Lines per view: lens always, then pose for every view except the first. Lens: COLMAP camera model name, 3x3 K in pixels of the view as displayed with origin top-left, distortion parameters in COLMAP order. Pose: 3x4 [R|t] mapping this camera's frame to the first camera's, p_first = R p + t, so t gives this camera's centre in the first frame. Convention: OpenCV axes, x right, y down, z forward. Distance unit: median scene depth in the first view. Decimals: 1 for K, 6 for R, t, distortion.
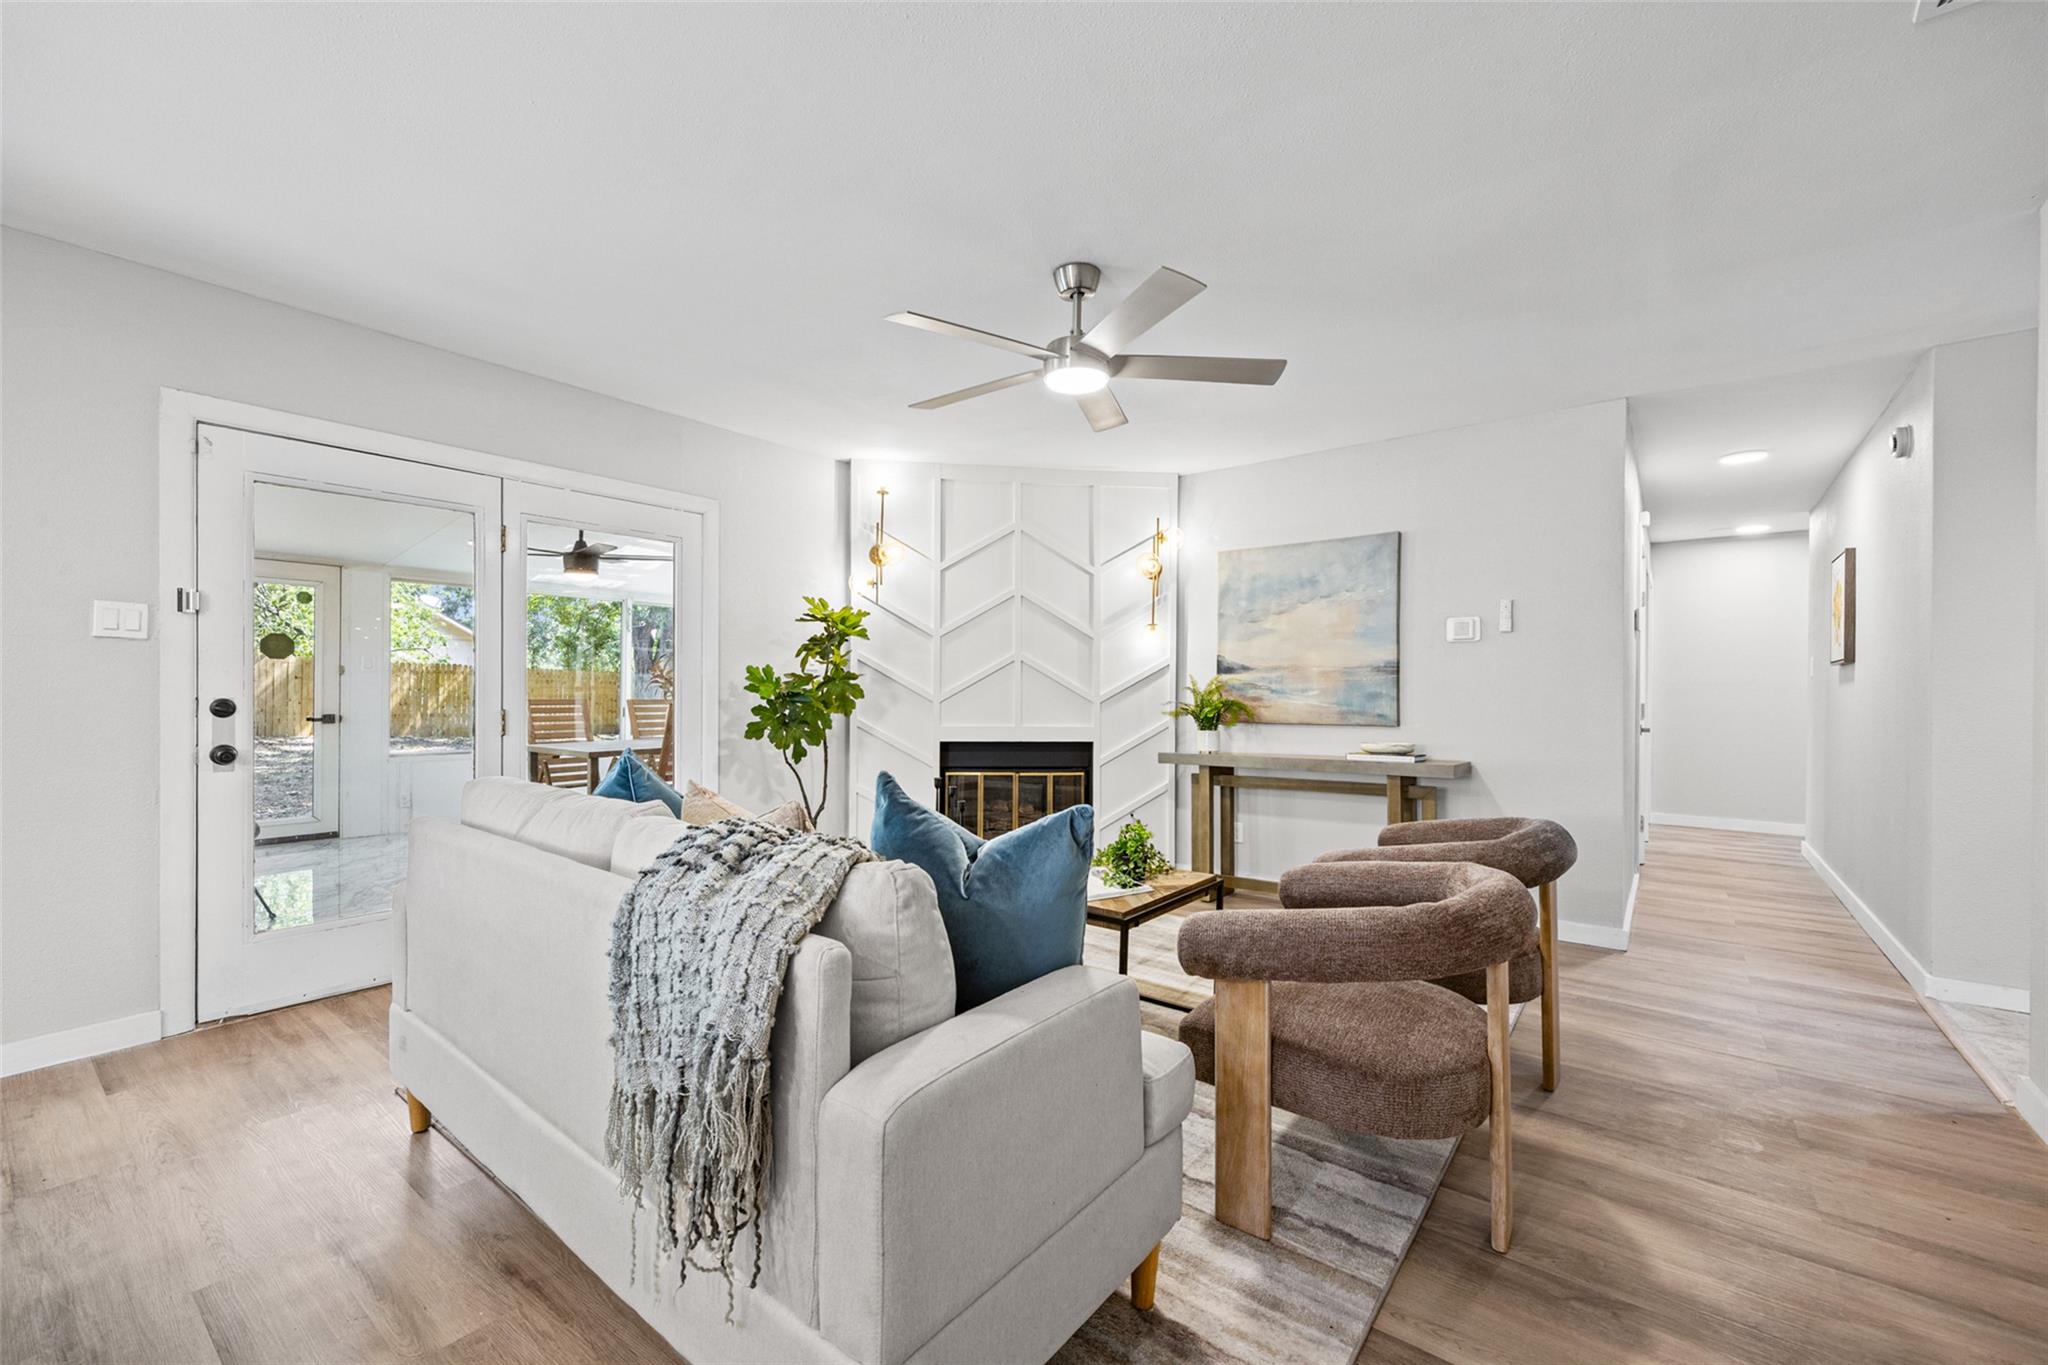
lens RADIAL K [[824.3, 0, 1038.0], [0, 824.3, 688.3], [0, 0, 1]] dist [0.007425, 0.000174]
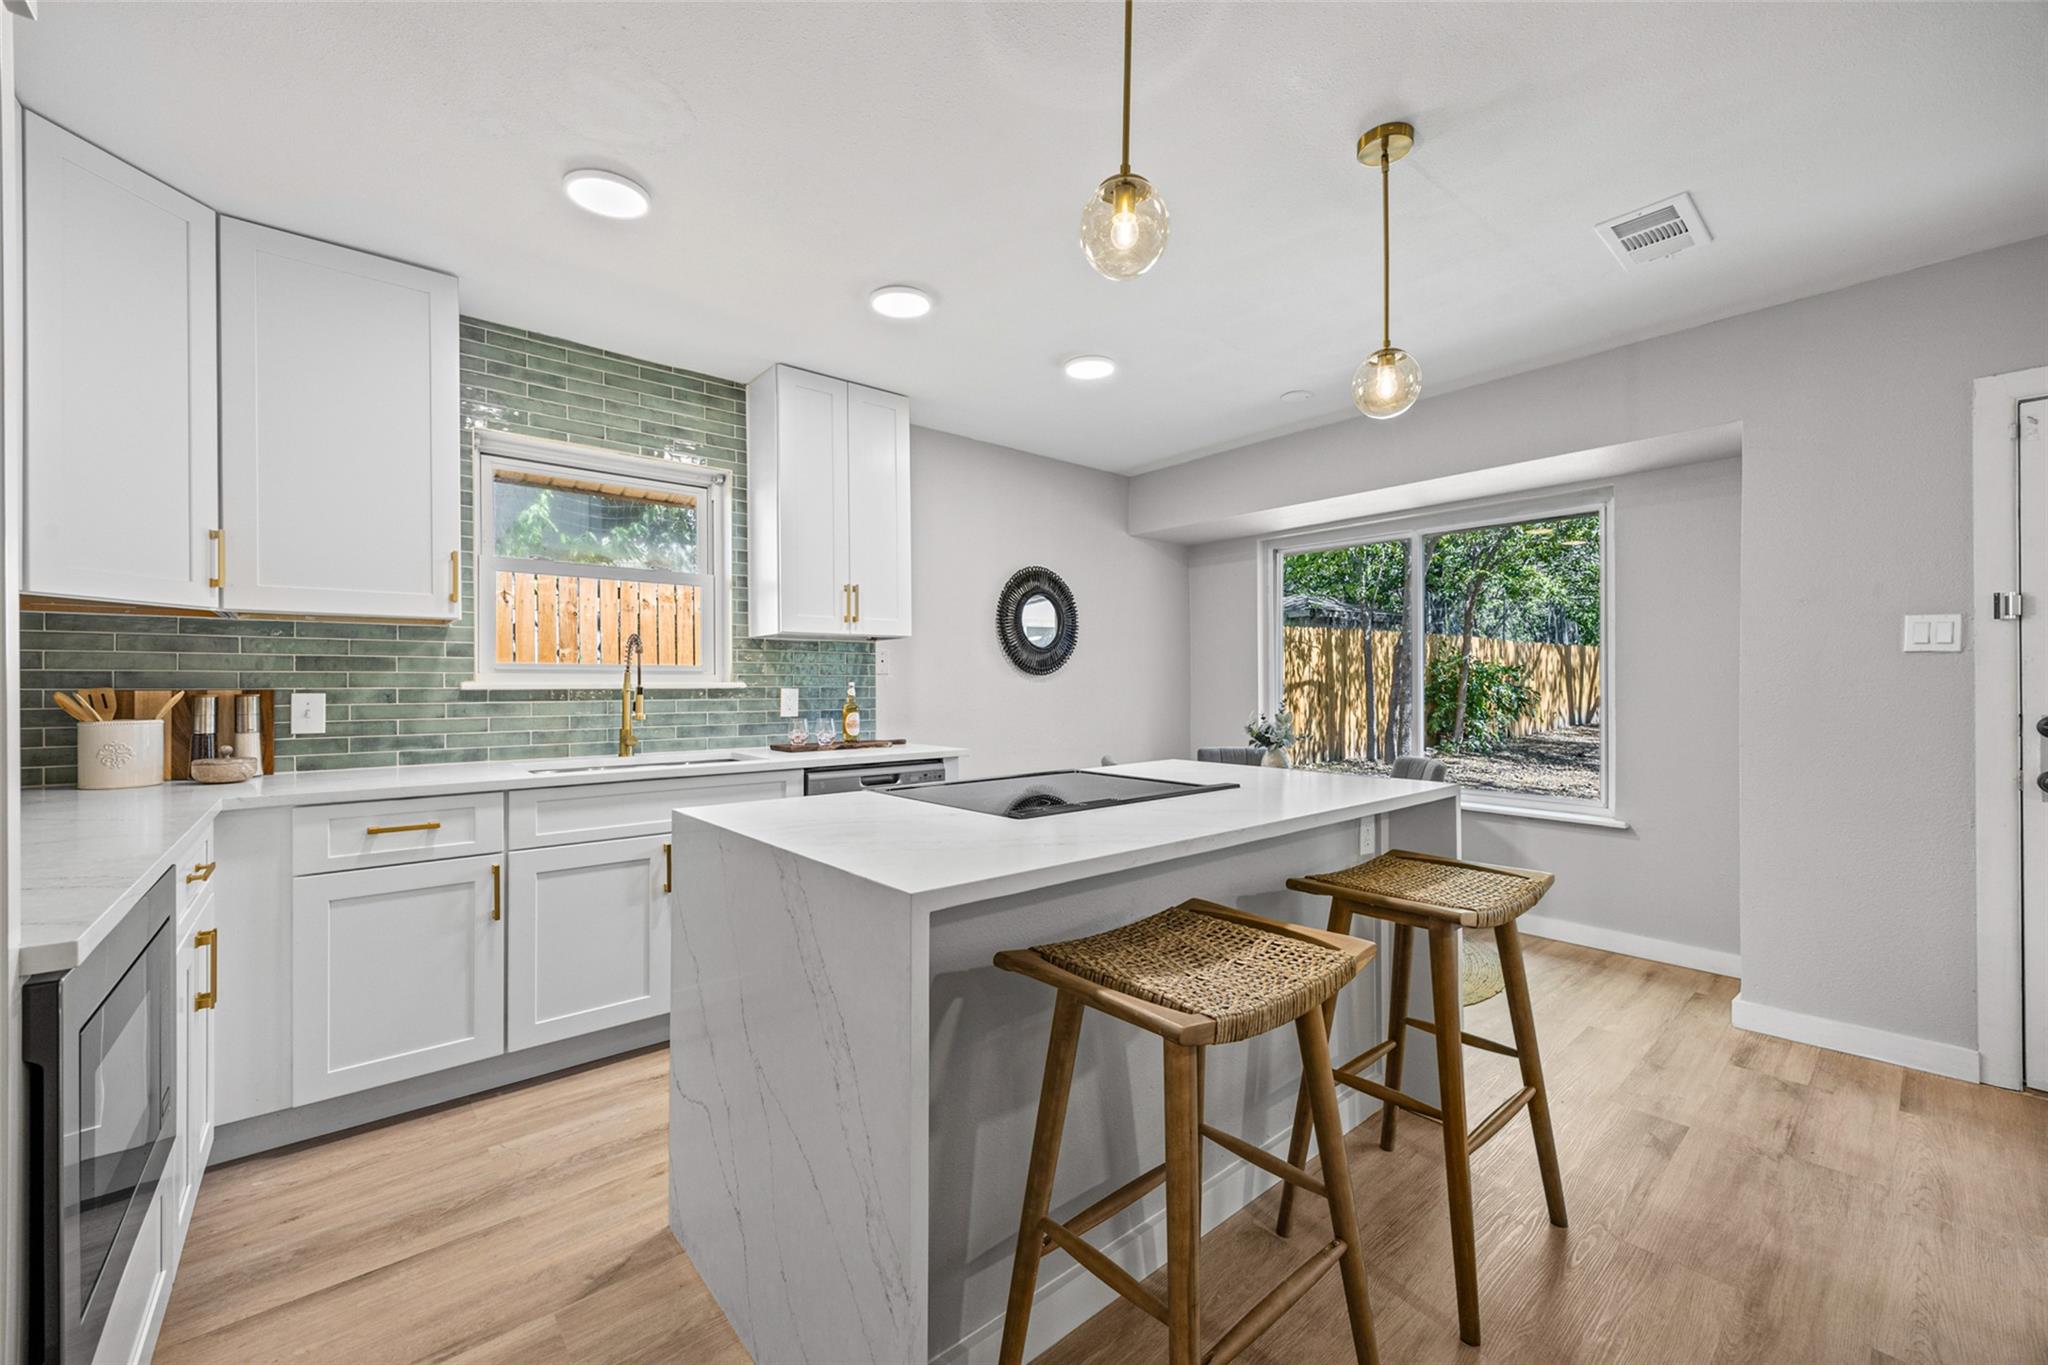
lens RADIAL K [[824.3, 0, 1028.5], [0, 824.3, 685.0], [0, 0, 1]] dist [0.007425, 0.000174]
pose [[-0.200667, -0.005909, -0.979642, 0.040093], [0.000491, 0.999981, -0.006132, -0.009003], [0.979659, -0.001711, -0.200661, 0.087606]]
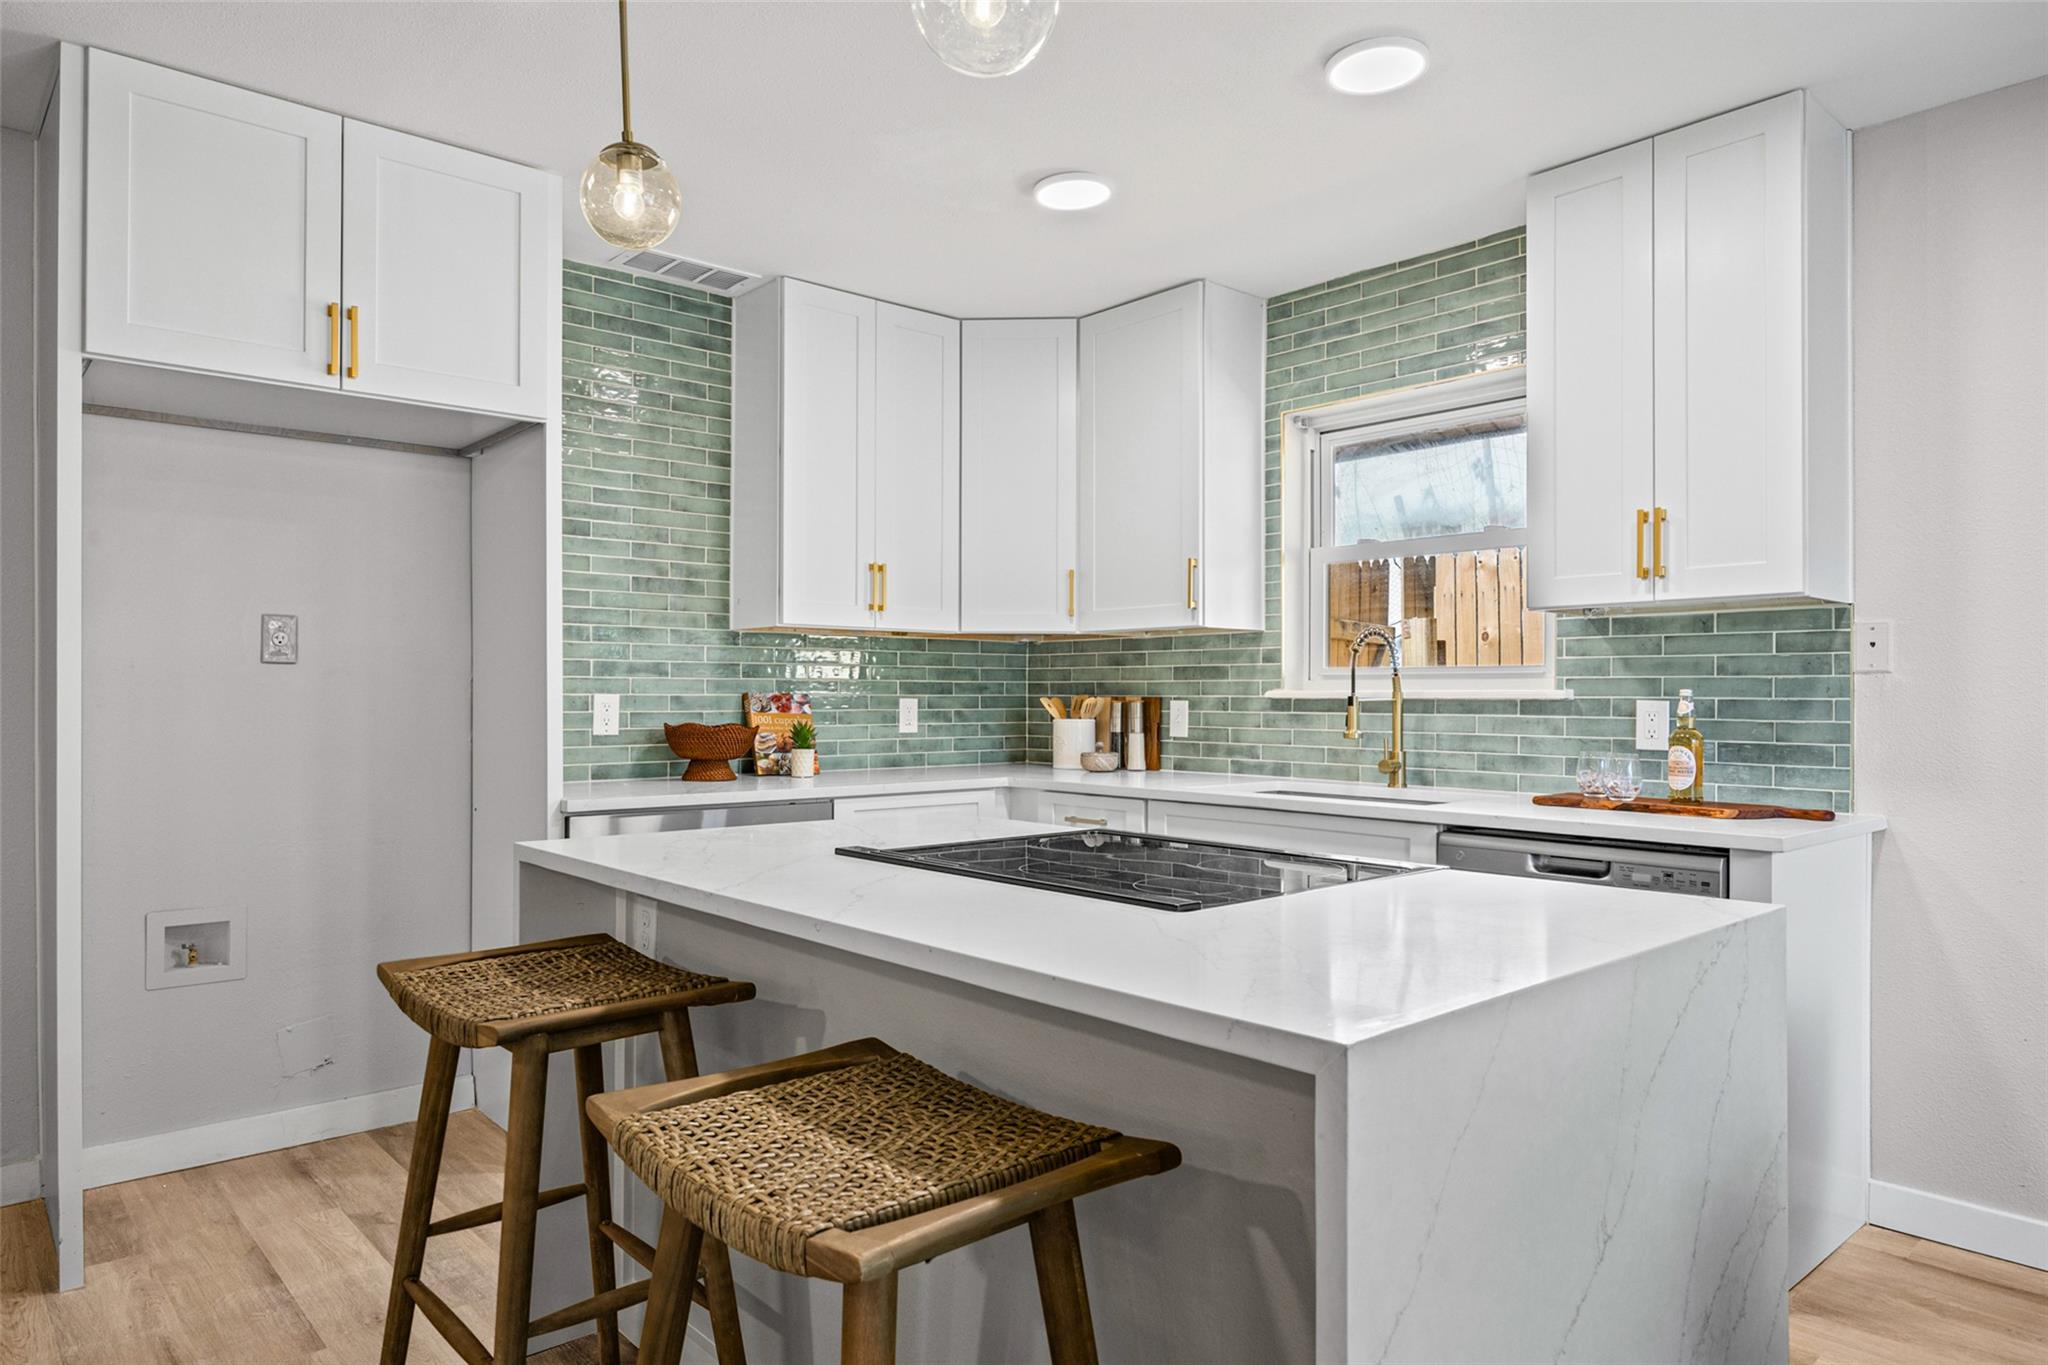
lens RADIAL K [[1305.2, 0, 1018.8], [0, 1305.2, 690.3], [0, 0, 1]] dist [0.002629, -0.001107]
pose [[-0.980021, -0.008773, 0.198698, -0.489330], [-0.009218, 0.999957, -0.001315, -0.012187], [-0.198678, -0.003120, -0.980060, 0.476521]]
